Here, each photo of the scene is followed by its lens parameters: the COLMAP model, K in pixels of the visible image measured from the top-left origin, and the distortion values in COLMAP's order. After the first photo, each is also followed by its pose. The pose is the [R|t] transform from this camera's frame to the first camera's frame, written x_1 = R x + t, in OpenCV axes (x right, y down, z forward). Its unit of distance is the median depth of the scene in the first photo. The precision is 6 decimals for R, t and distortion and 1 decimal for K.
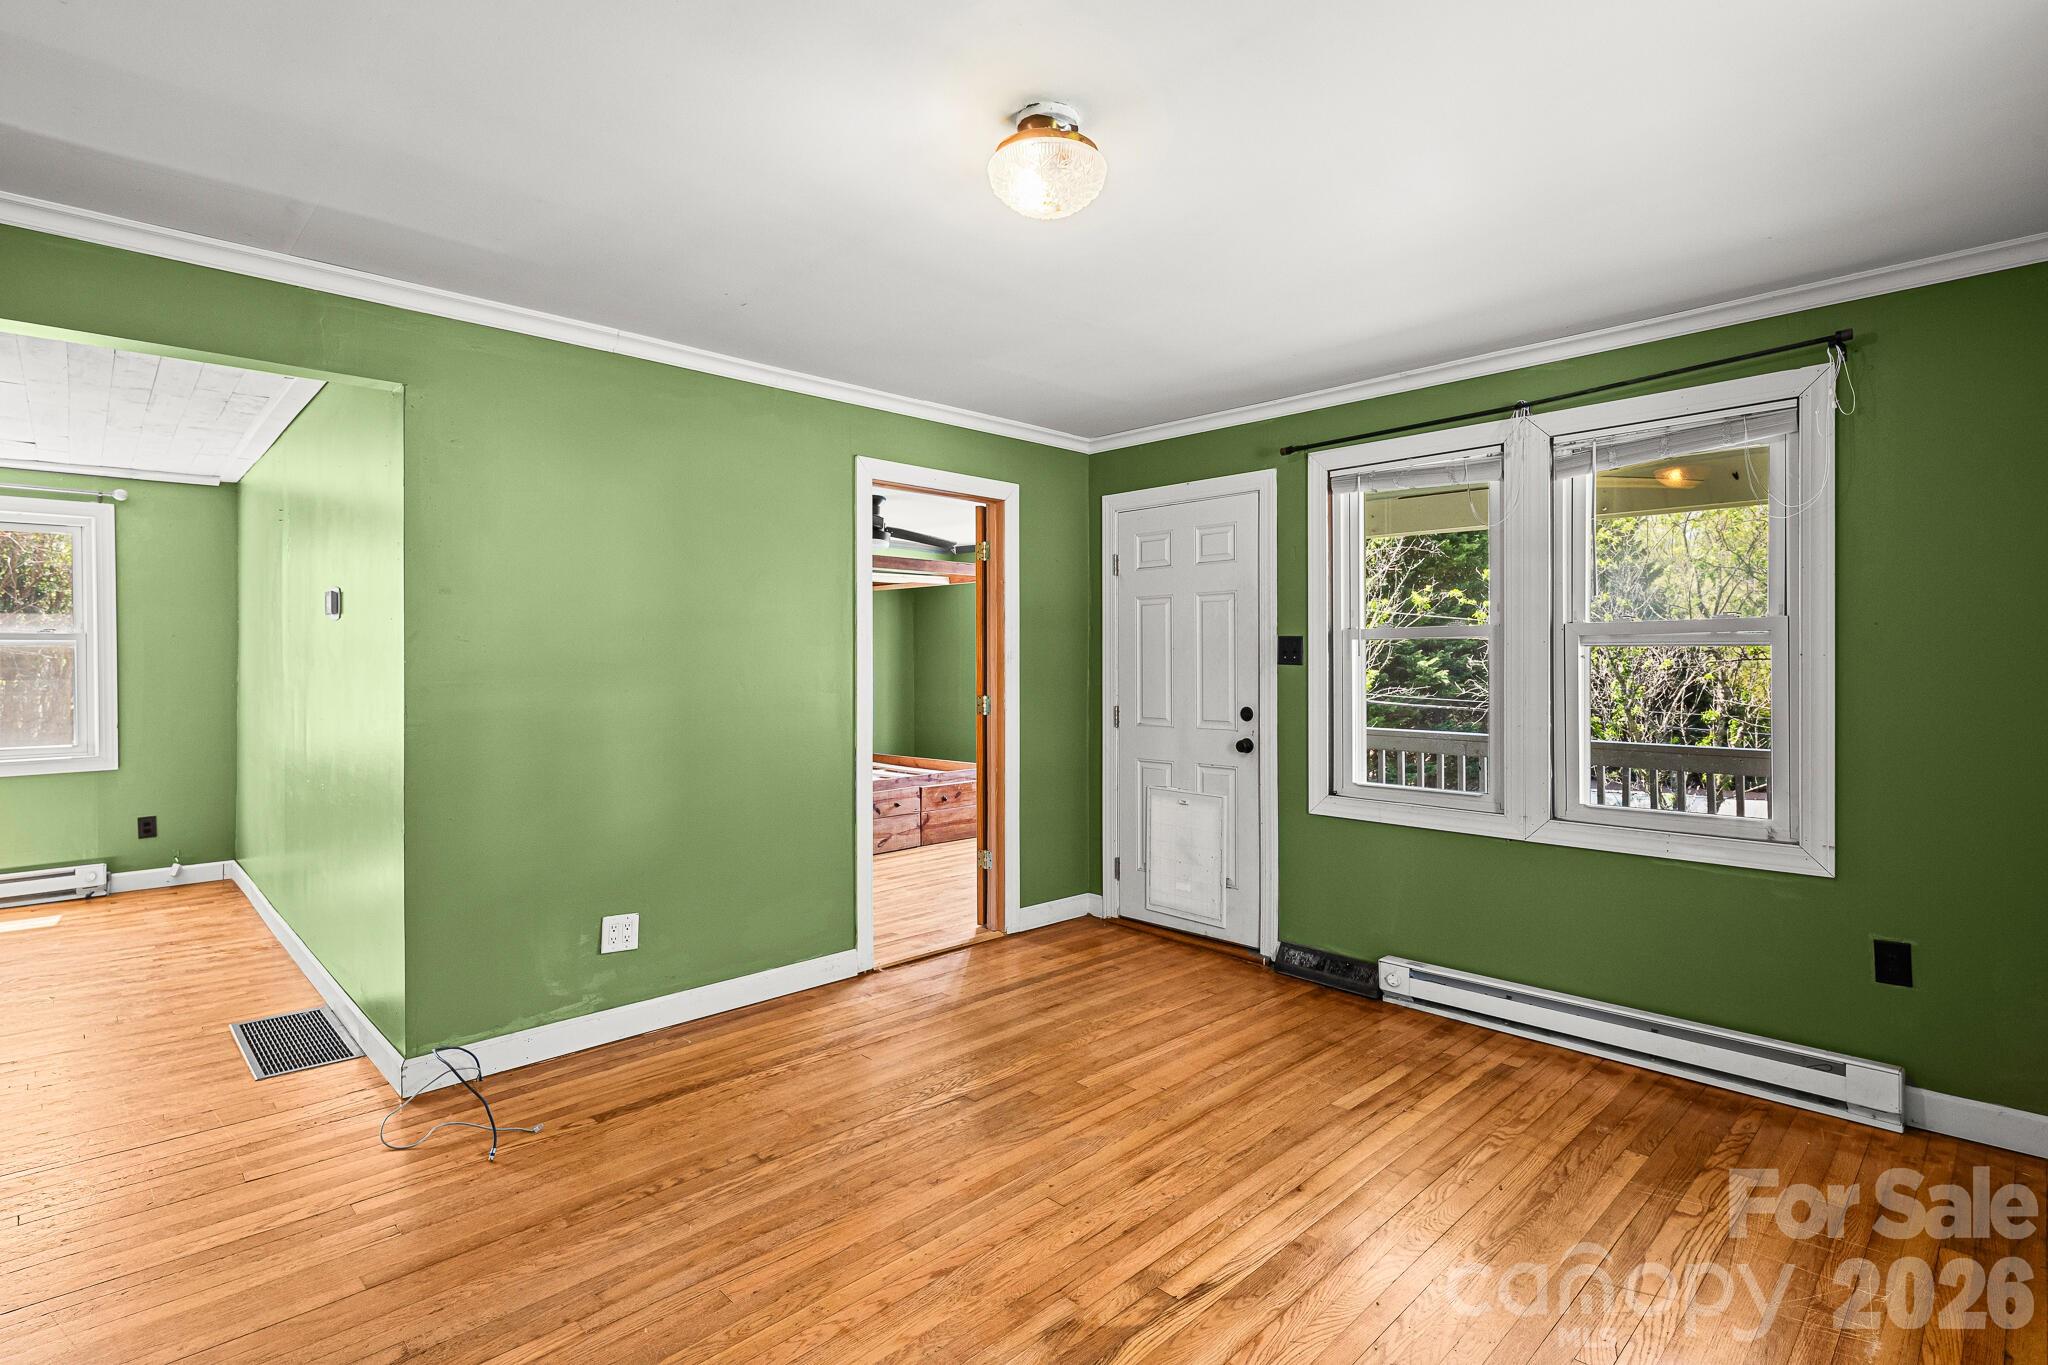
lens RADIAL K [[1009.4, 0, 1025.5], [0, 1009.4, 646.2], [0, 0, 1]] dist [0.004623, -0.001172]
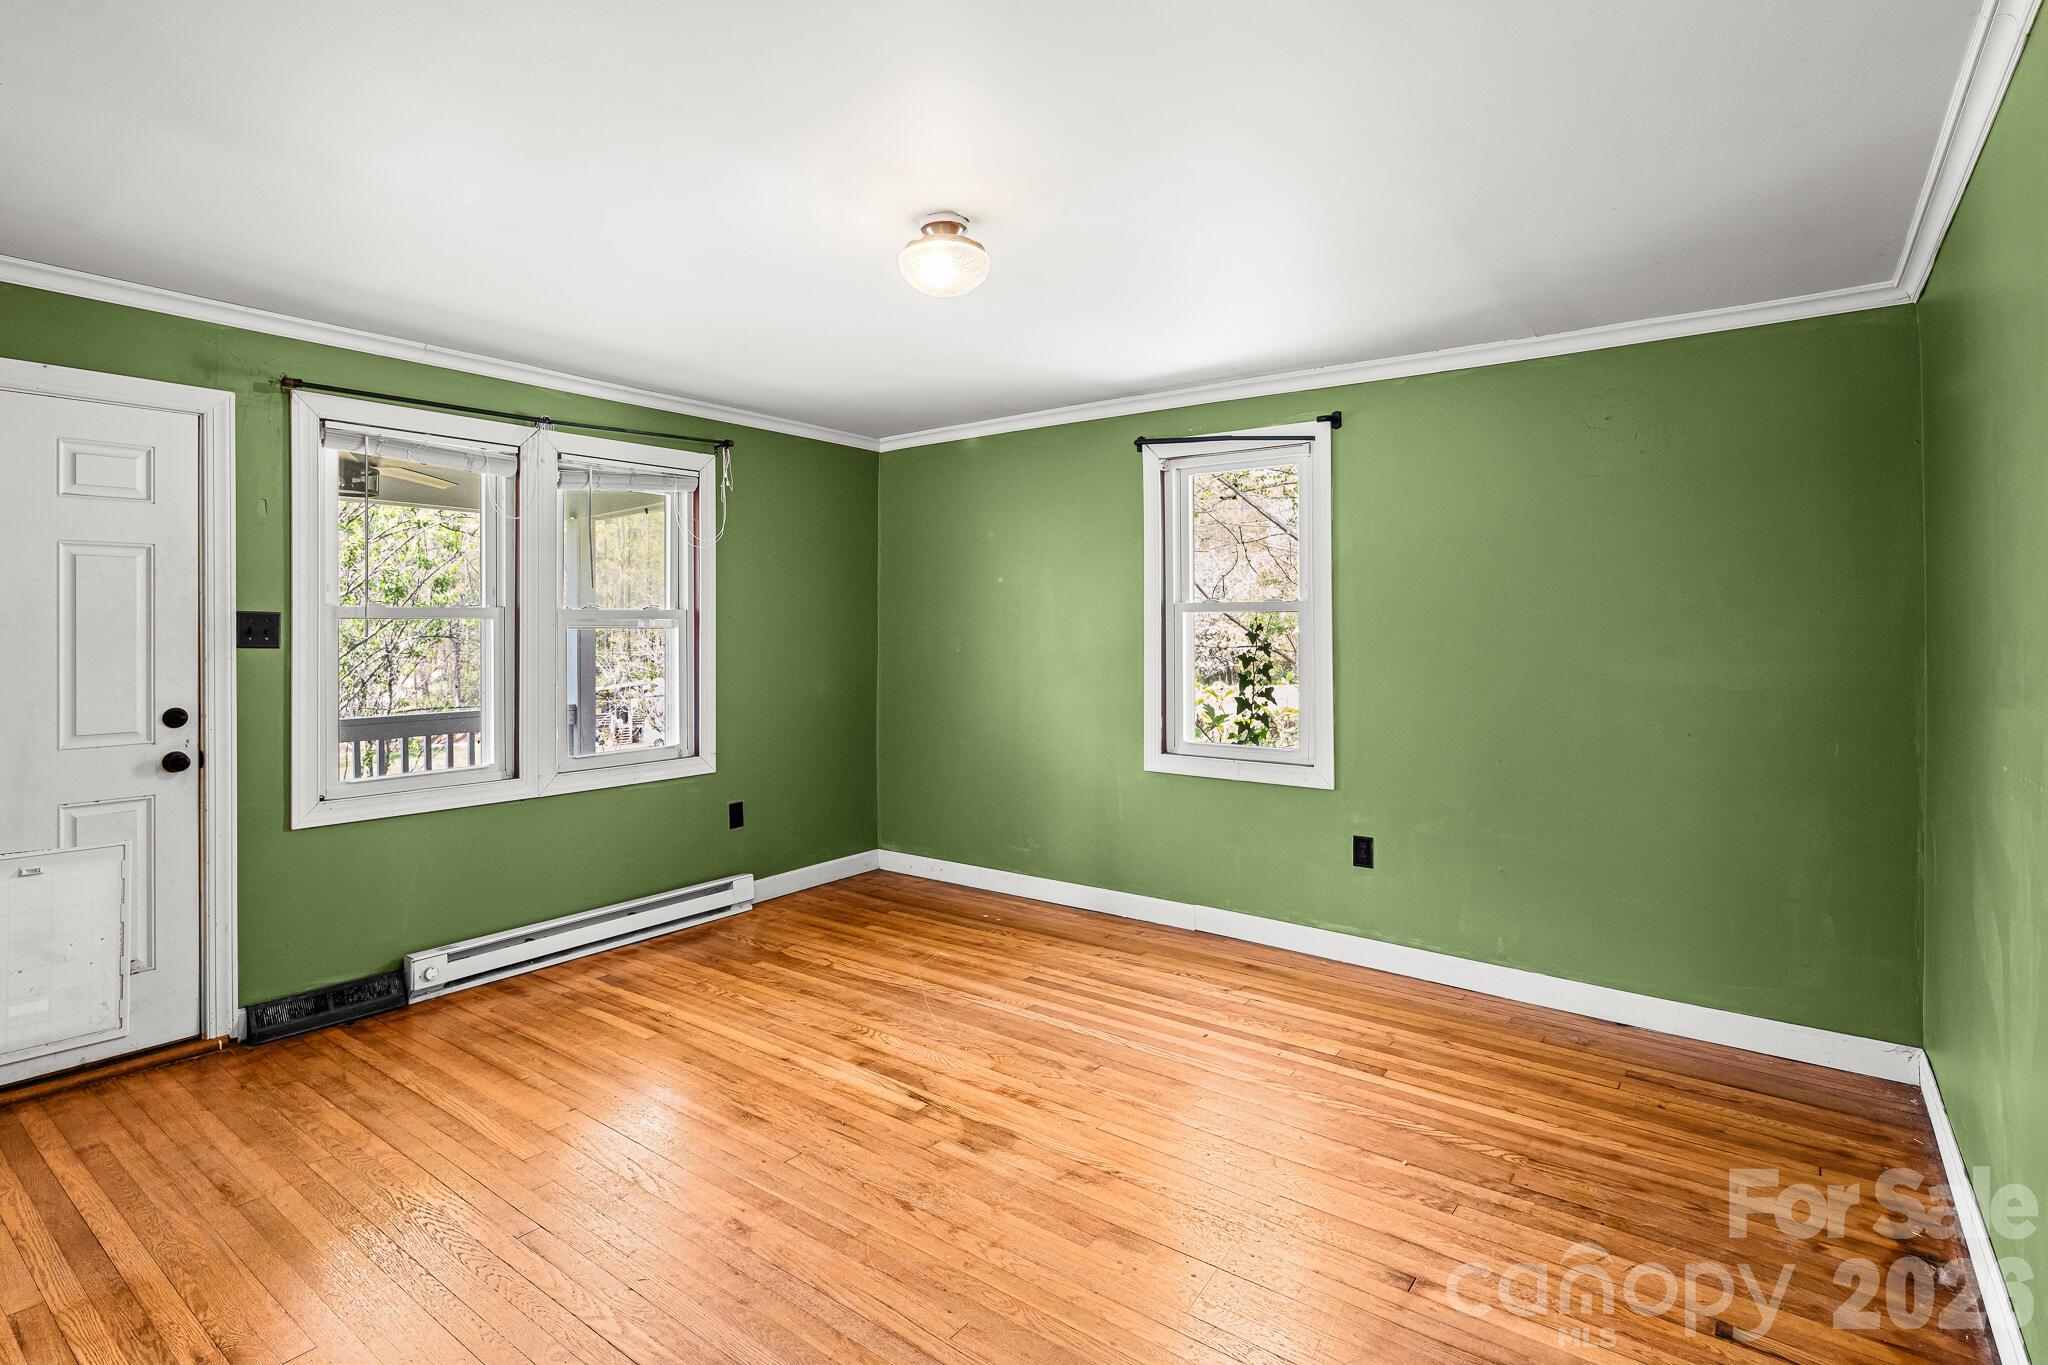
lens RADIAL K [[1009.4, 0, 1017.9], [0, 1009.4, 627.0], [0, 0, 1]] dist [0.004623, -0.001172]
pose [[-0.161855, 0.004860, 0.986803, -0.765602], [-0.010629, 0.999921, -0.006668, 0.001727], [-0.986757, -0.011568, -0.161790, 0.690645]]
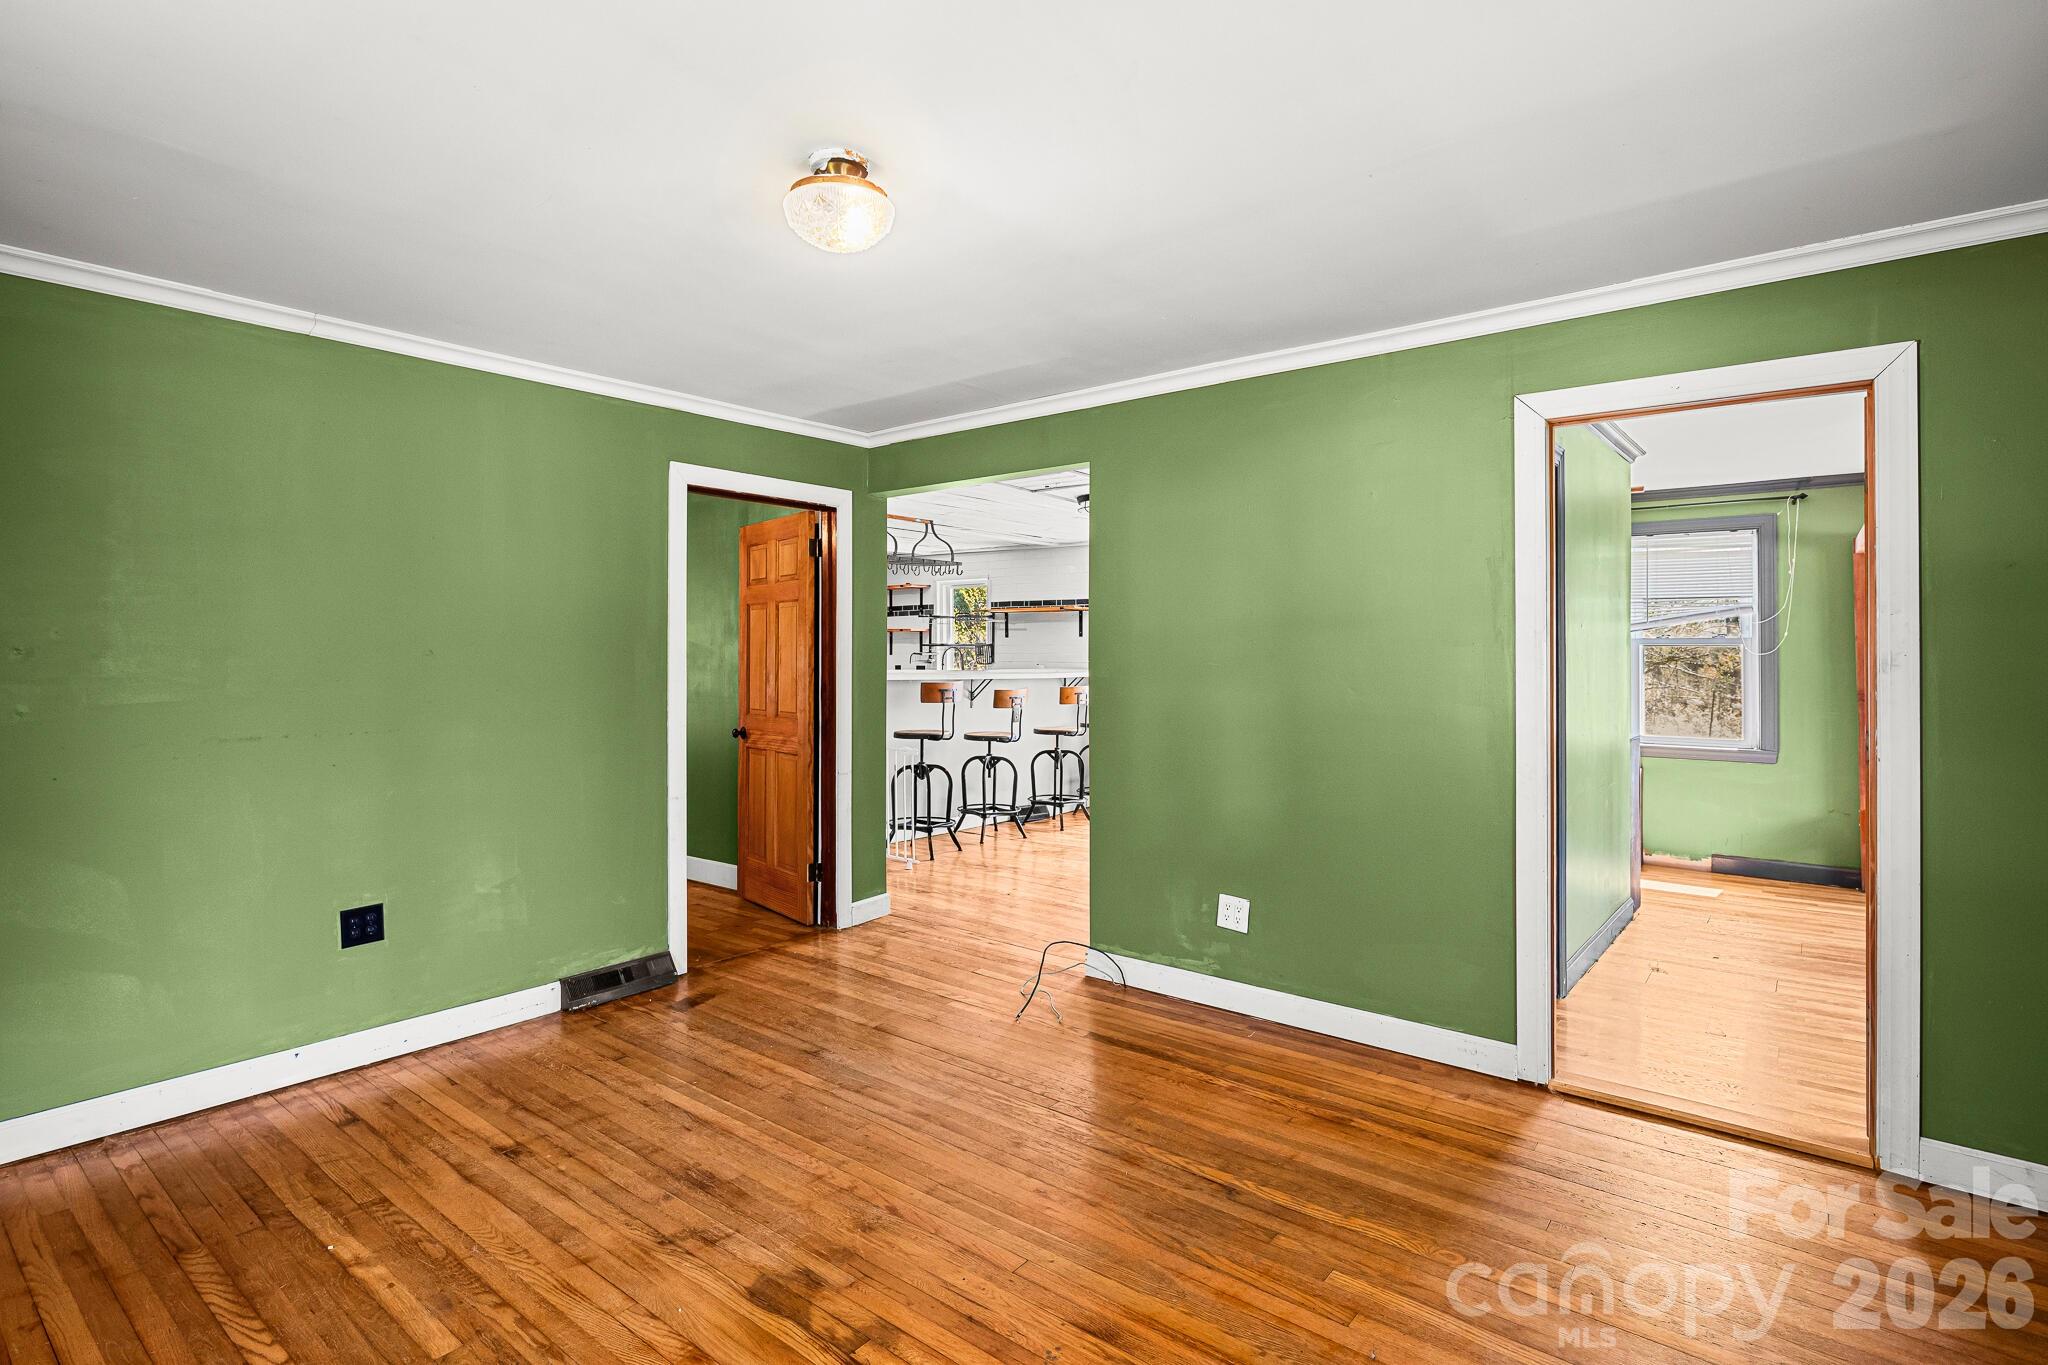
lens RADIAL K [[1009.4, 0, 970.8], [0, 1009.4, 641.5], [0, 0, 1]] dist [0.004623, -0.001172]
pose [[0.091680, -0.013154, -0.995702, 0.678540], [0.006099, 0.999901, -0.012648, 0.003759], [0.995770, -0.004913, 0.091751, 0.639984]]
